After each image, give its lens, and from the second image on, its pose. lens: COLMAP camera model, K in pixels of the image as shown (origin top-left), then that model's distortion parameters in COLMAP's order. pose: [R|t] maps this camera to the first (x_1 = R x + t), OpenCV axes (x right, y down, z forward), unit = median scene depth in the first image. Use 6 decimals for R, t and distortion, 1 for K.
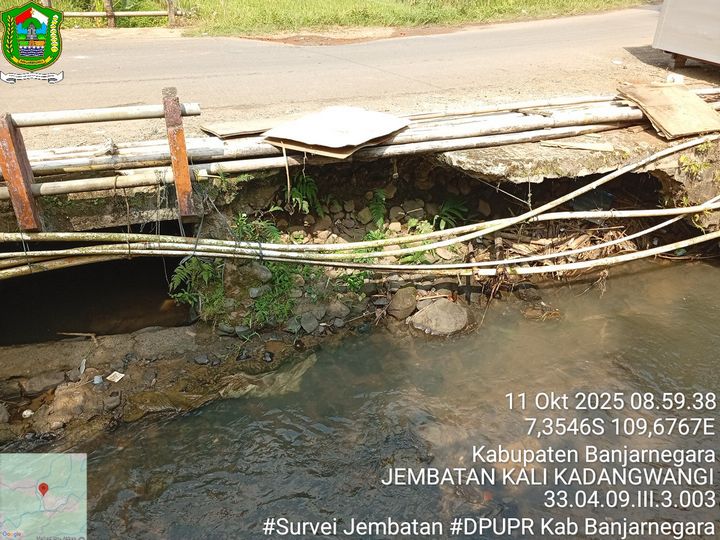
lens RADIAL K [[548.1, 0, 358.8], [0, 548.1, 271.9], [0, 0, 1]] dist [0.087390, -0.188623]
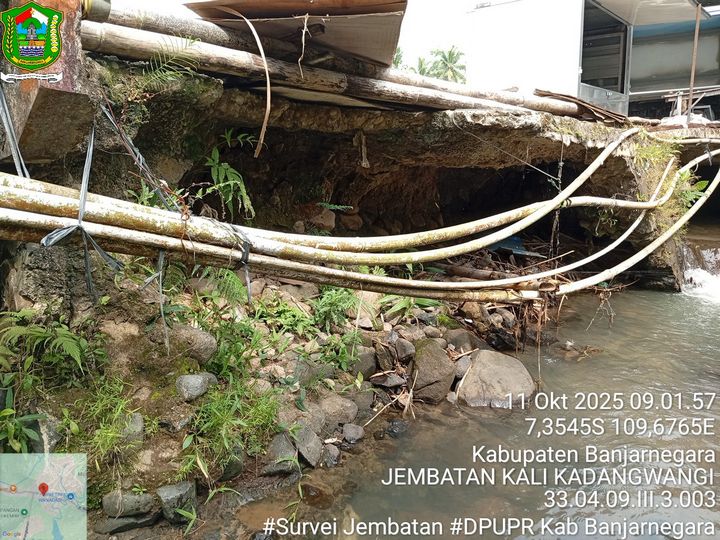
lens RADIAL K [[548.1, 0, 358.8], [0, 548.1, 271.9], [0, 0, 1]] dist [0.087390, -0.188623]
pose [[0.853269, -0.111984, 0.509306, -0.281205], [0.287140, 0.916168, -0.279619, 0.108700], [-0.435297, 0.384832, 0.813892, 0.590716]]
